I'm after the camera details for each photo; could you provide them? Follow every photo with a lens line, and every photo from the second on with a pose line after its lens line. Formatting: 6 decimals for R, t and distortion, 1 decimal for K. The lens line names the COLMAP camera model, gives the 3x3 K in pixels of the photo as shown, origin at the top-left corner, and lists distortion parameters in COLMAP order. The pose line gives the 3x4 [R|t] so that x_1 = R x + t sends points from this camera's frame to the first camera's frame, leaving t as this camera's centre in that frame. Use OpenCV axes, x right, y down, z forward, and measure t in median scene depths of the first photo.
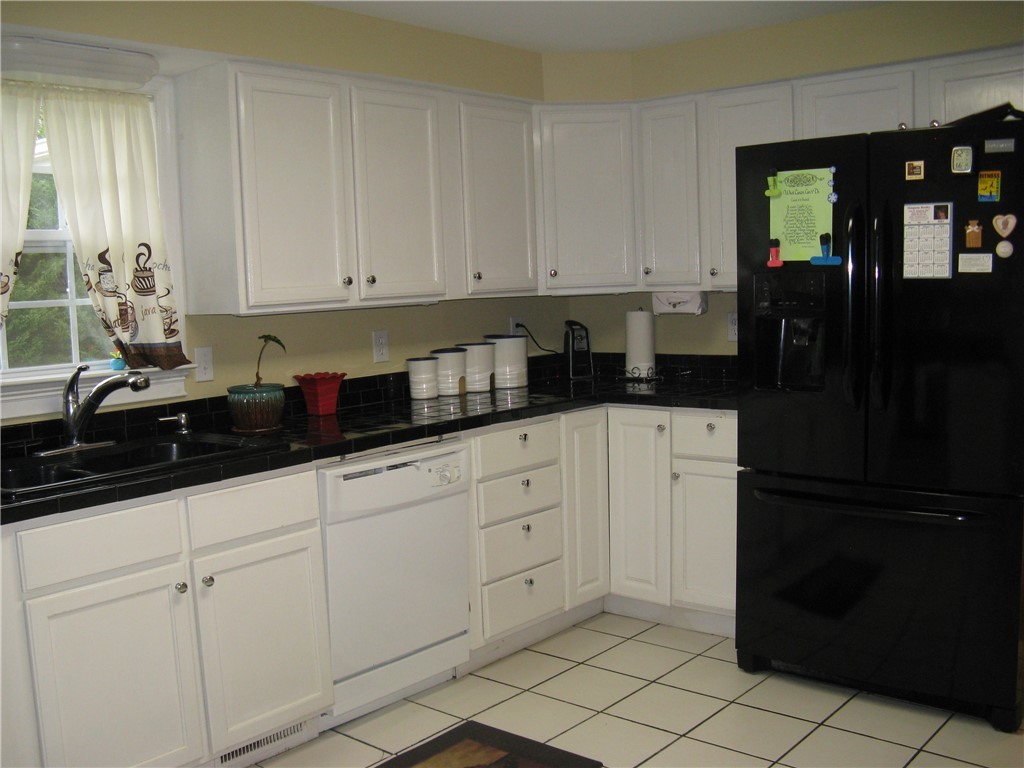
lens RADIAL K [[1070.7, 0, 511.0], [0, 1070.7, 376.4], [0, 0, 1]] dist [-0.124160, 0.000000]
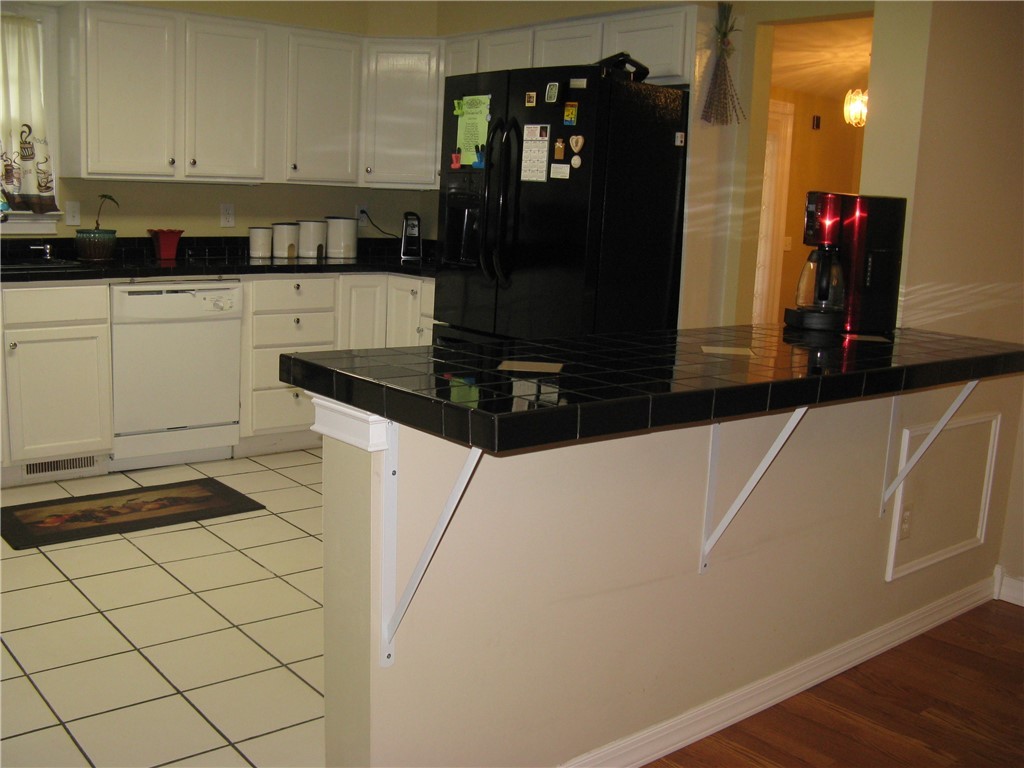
lens RADIAL K [[1070.7, 0, 513.0], [0, 1070.7, 380.3], [0, 0, 1]] dist [-0.124160, 0.000000]
pose [[0.984559, 0.103108, -0.141467, 0.533531], [-0.092450, 0.992501, 0.079964, 0.046074], [0.148651, -0.065650, 0.986708, -0.319470]]
